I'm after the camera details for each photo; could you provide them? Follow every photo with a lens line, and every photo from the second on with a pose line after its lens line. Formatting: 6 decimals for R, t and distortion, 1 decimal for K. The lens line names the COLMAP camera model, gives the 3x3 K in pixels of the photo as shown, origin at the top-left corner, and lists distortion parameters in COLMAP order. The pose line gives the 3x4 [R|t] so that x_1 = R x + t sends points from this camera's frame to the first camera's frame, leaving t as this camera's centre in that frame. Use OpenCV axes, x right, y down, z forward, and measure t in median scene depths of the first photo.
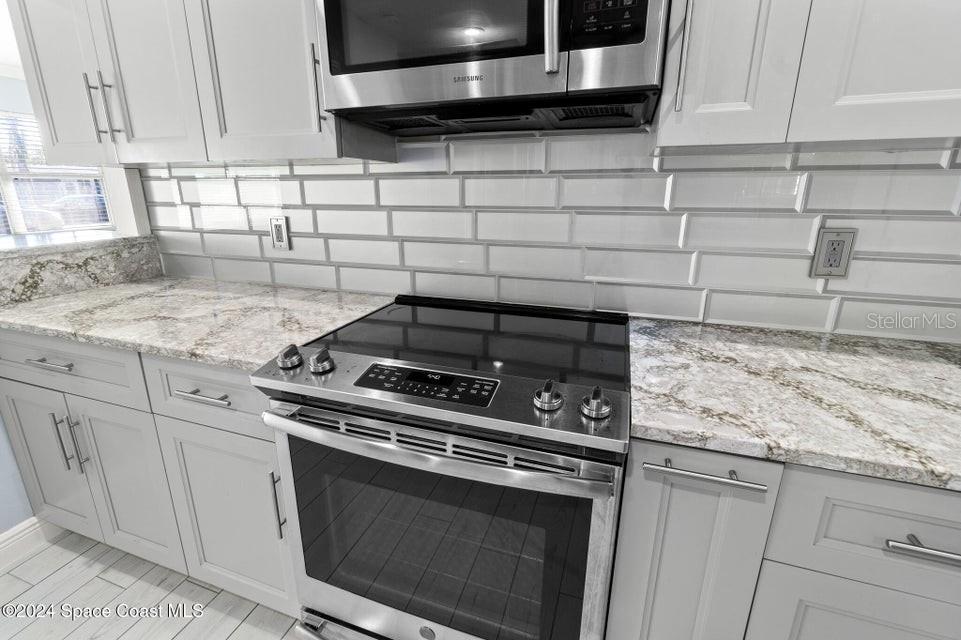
lens RADIAL K [[419.1, 0, 477.7], [0, 419.1, 313.6], [0, 0, 1]] dist [-0.010515, 0.004470]
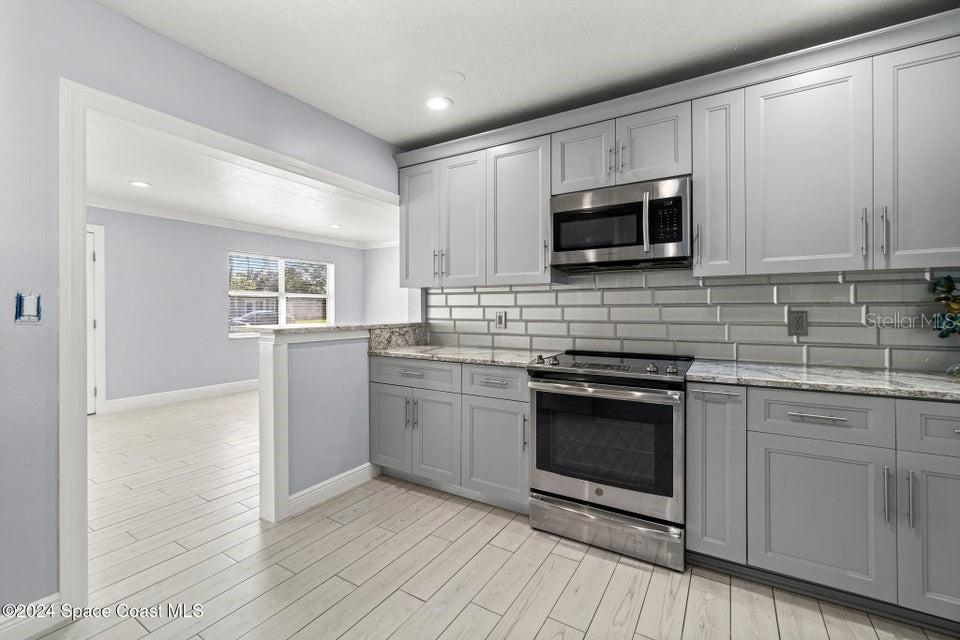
lens RADIAL K [[418.6, 0, 475.7], [0, 418.6, 310.2], [0, 0, 1]] dist [-0.010515, 0.004470]
pose [[0.975935, -0.002757, -0.218043, -0.191272], [-0.057966, 0.960663, -0.271599, 0.349639], [0.210215, 0.277702, 0.937385, -1.002018]]
